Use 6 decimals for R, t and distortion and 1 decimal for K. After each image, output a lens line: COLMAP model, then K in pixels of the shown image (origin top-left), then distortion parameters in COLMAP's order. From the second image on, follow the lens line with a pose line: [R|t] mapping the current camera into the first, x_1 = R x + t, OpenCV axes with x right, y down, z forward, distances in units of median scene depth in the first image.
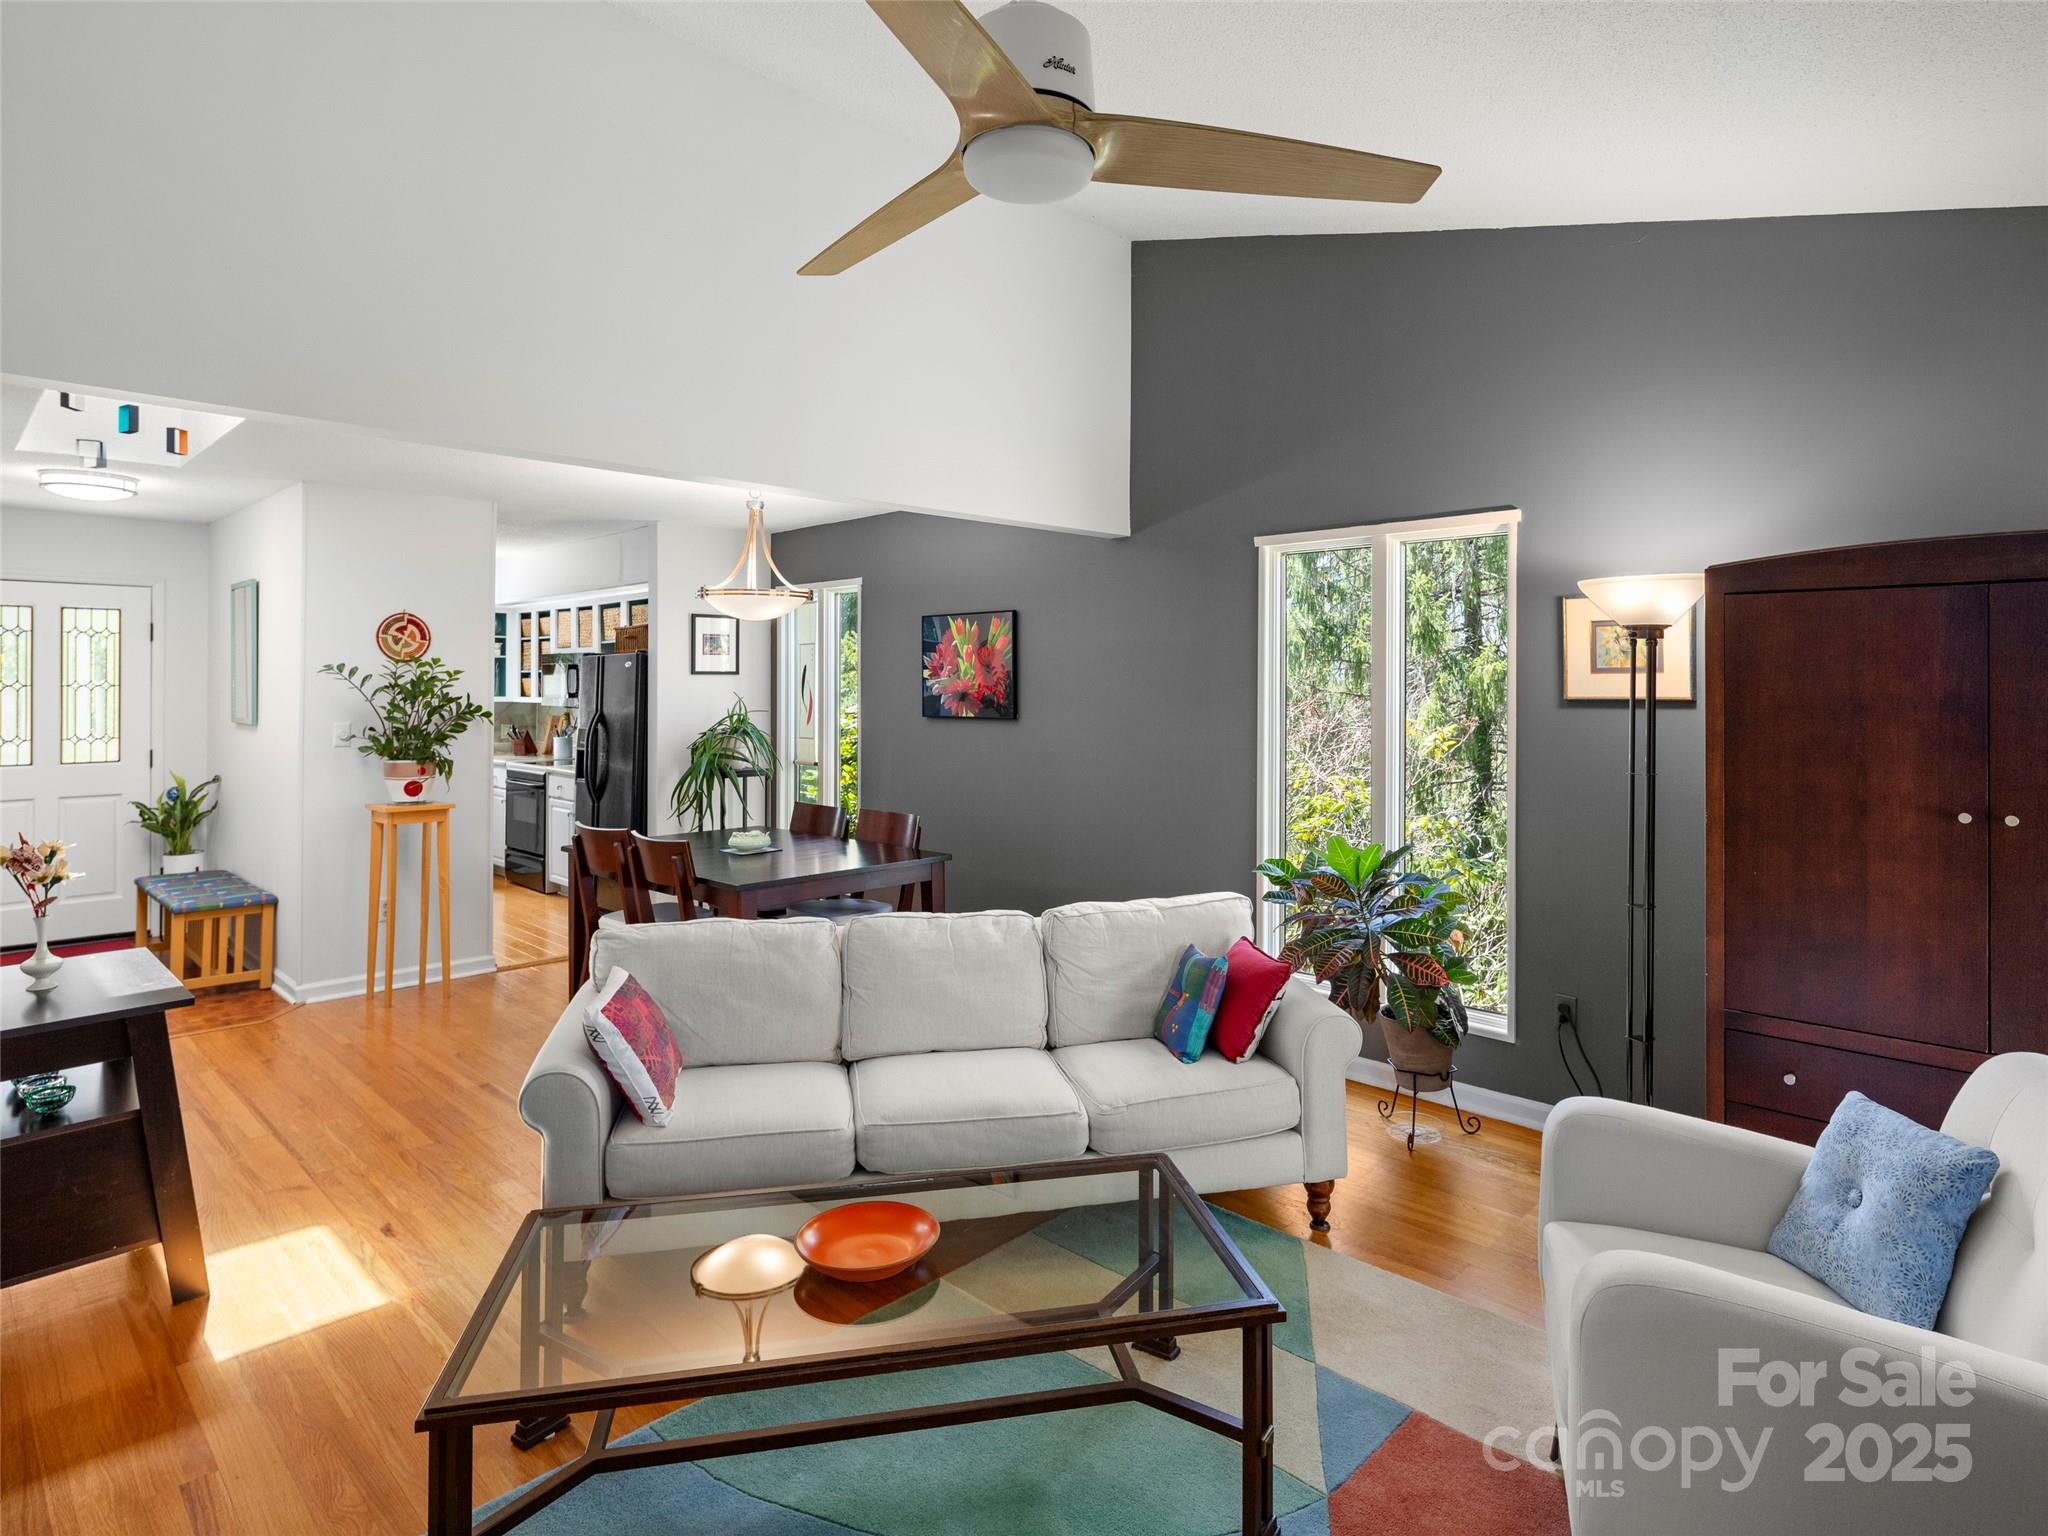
lens RADIAL K [[1118.0, 0, 1037.9], [0, 1118.0, 681.3], [0, 0, 1]] dist [0.000582, -0.000057]
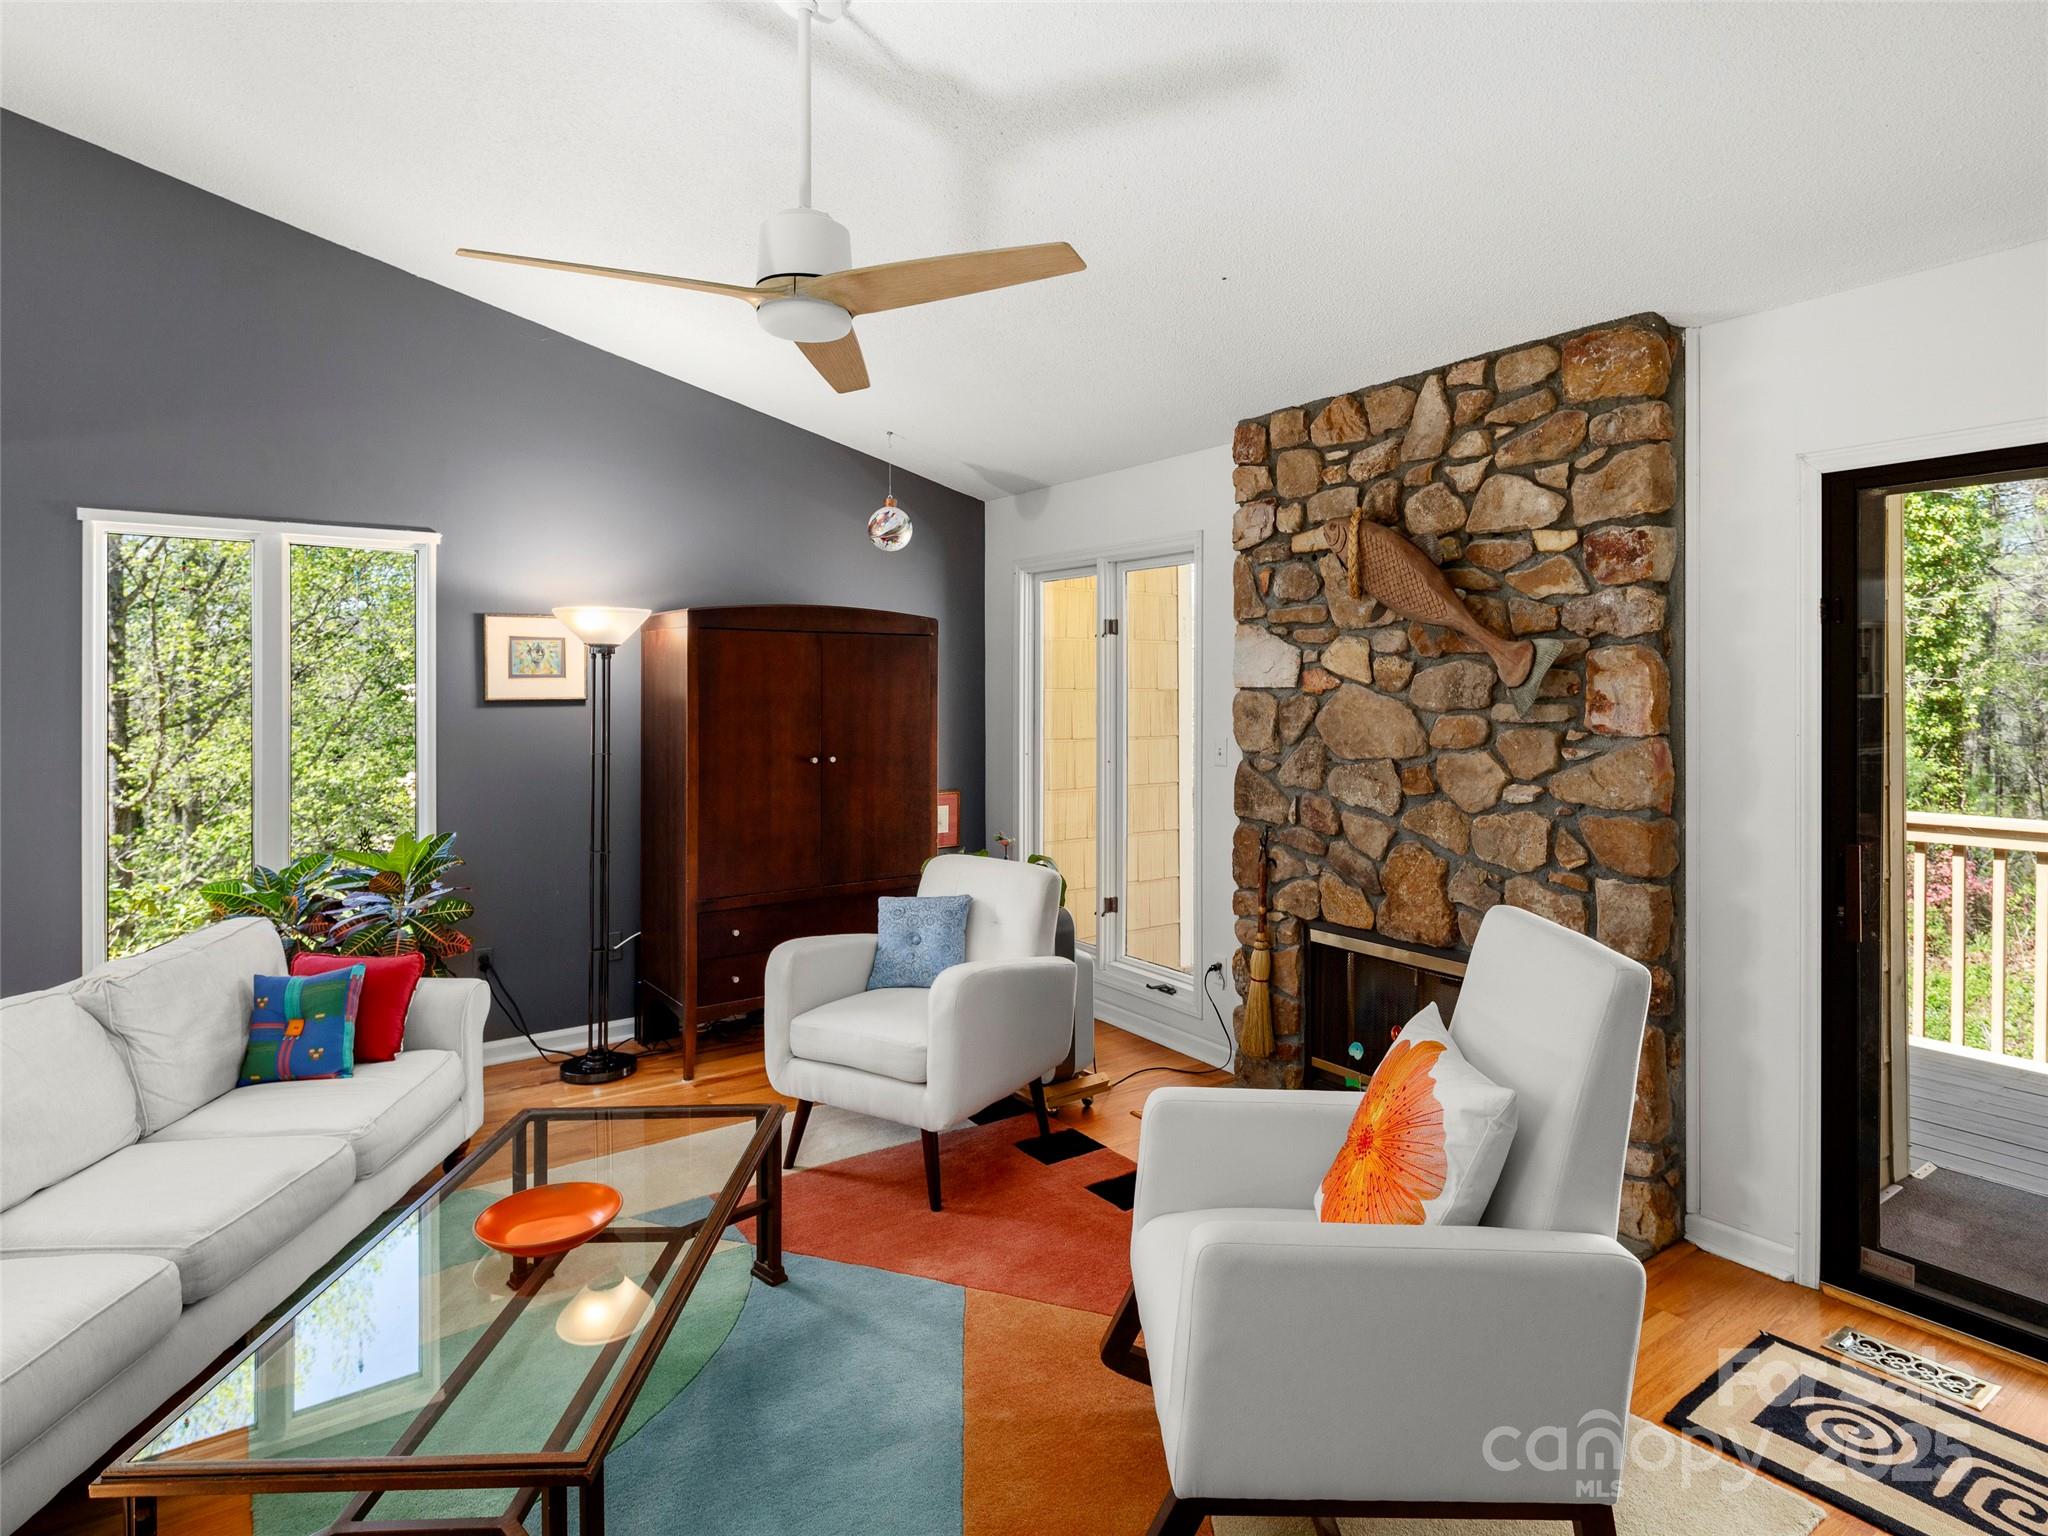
lens RADIAL K [[1142.0, 0, 1020.5], [0, 1142.0, 694.2], [0, 0, 1]] dist [-0.001741, -0.000648]
pose [[0.202246, -0.005640, 0.979318, -0.420005], [-0.005082, 0.999964, 0.006808, -0.000833], [-0.979321, -0.006354, 0.202210, 0.134777]]
